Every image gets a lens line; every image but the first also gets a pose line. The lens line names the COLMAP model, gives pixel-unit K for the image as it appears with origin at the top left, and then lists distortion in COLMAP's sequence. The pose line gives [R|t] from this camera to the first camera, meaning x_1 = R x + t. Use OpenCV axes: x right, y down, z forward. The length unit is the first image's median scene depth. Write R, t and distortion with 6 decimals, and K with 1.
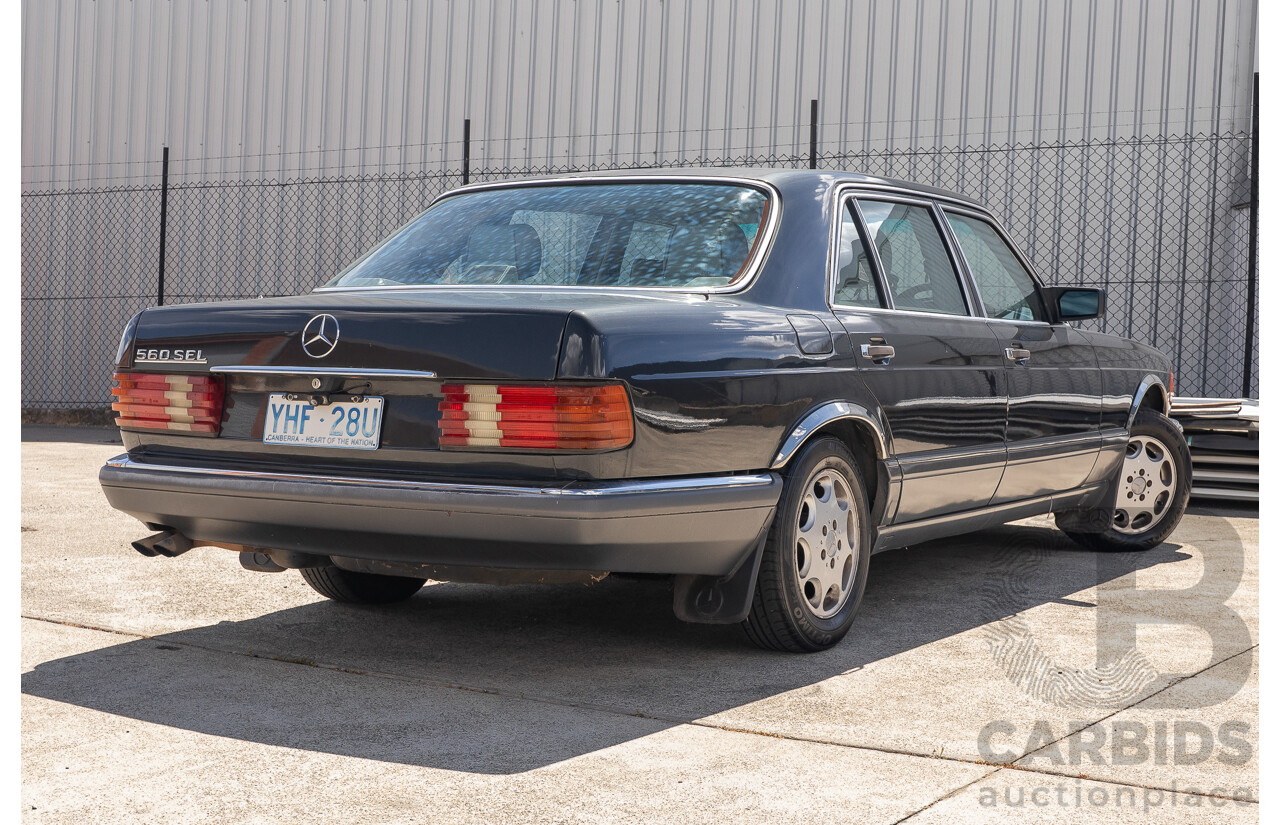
lens RADIAL K [[1917.9, 0, 634.4], [0, 1917.9, 406.6], [0, 0, 1]] dist [-0.017601, 0.115376]
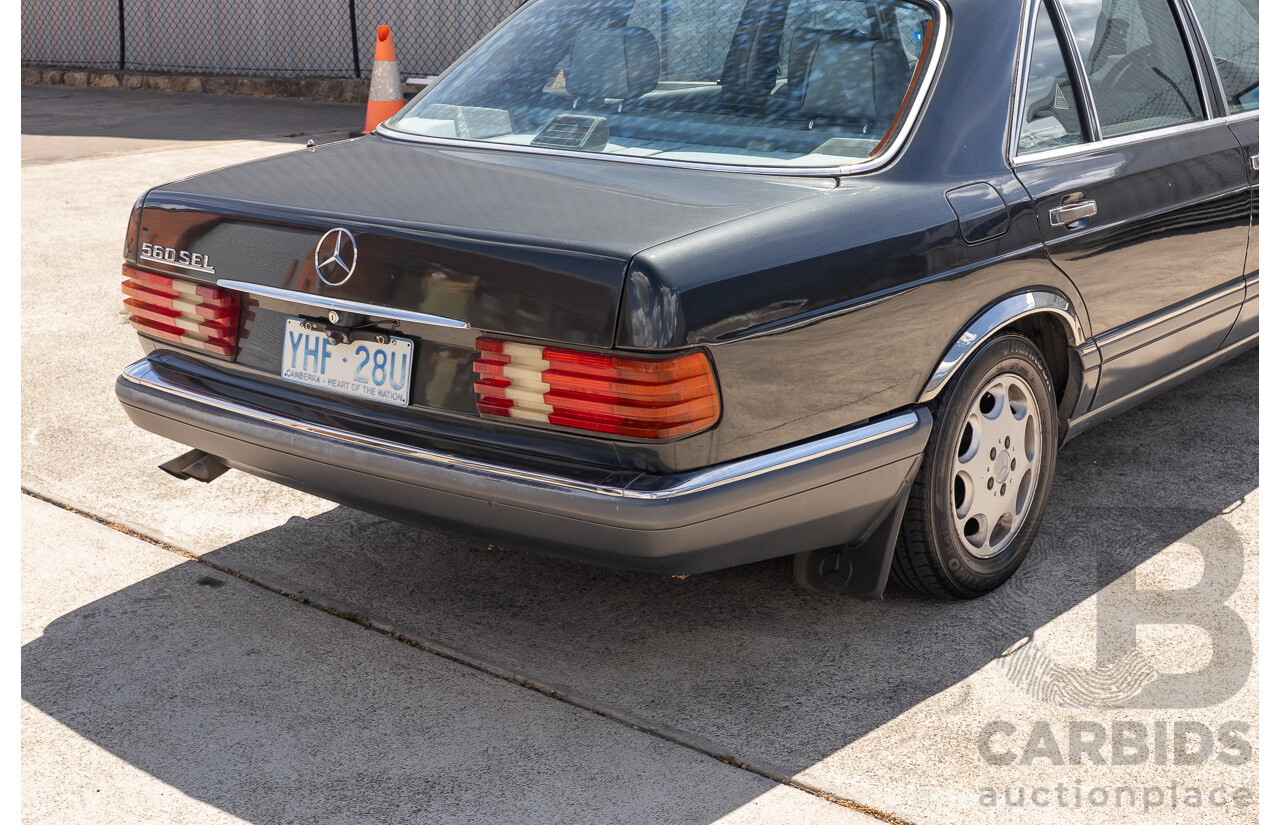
lens RADIAL K [[1860.0, 0, 639.9], [0, 1860.0, 400.6], [0, 0, 1]] dist [-0.025153, 0.030153]
pose [[0.990375, 0.011649, -0.137917, 0.061045], [0.020348, 0.973370, 0.228335, -0.139047], [0.136904, -0.228944, 0.963764, 0.243395]]
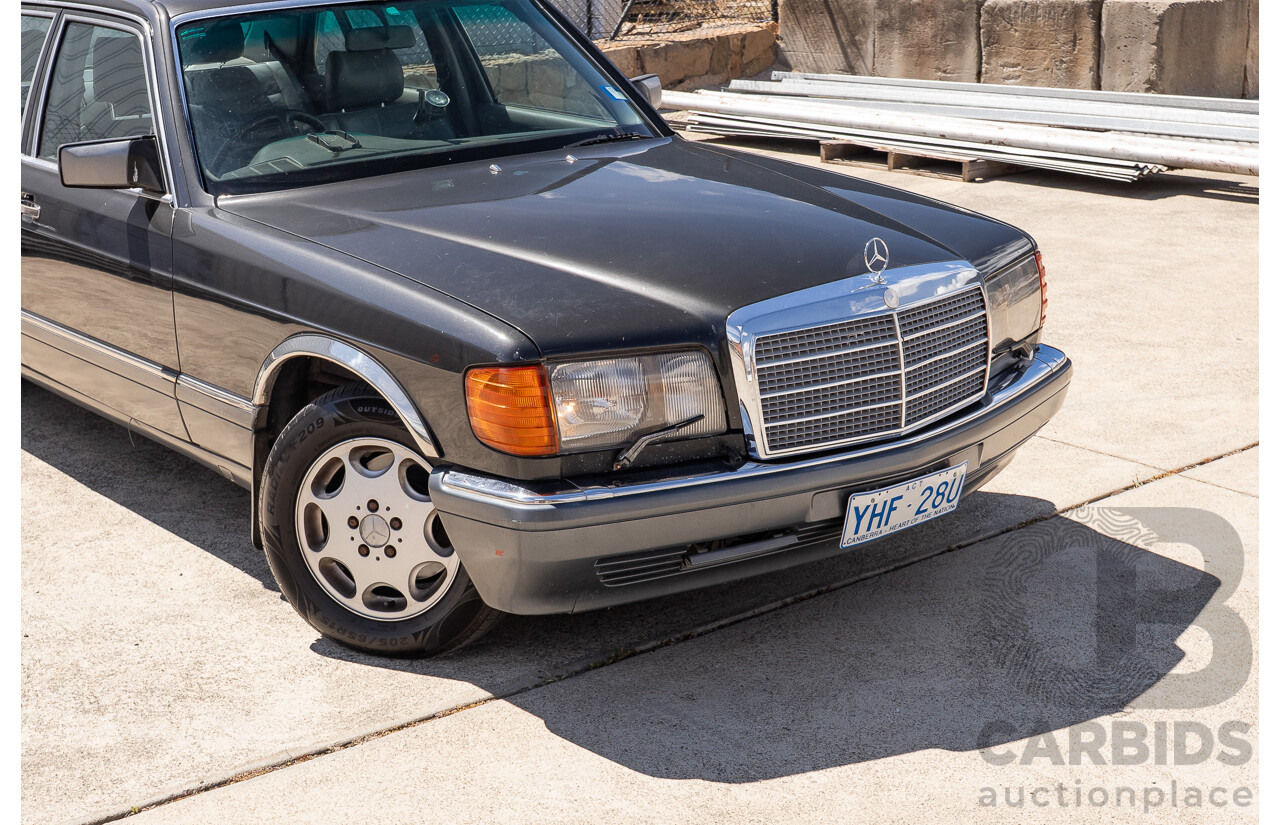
lens RADIAL K [[1860.0, 0, 639.9], [0, 1860.0, 400.6], [0, 0, 1]] dist [-0.025153, 0.030153]
pose [[0.312901, -0.276466, 0.908658, -0.859027], [0.053847, 0.960323, 0.273643, -0.191830], [-0.948258, -0.036695, 0.315373, 0.717762]]
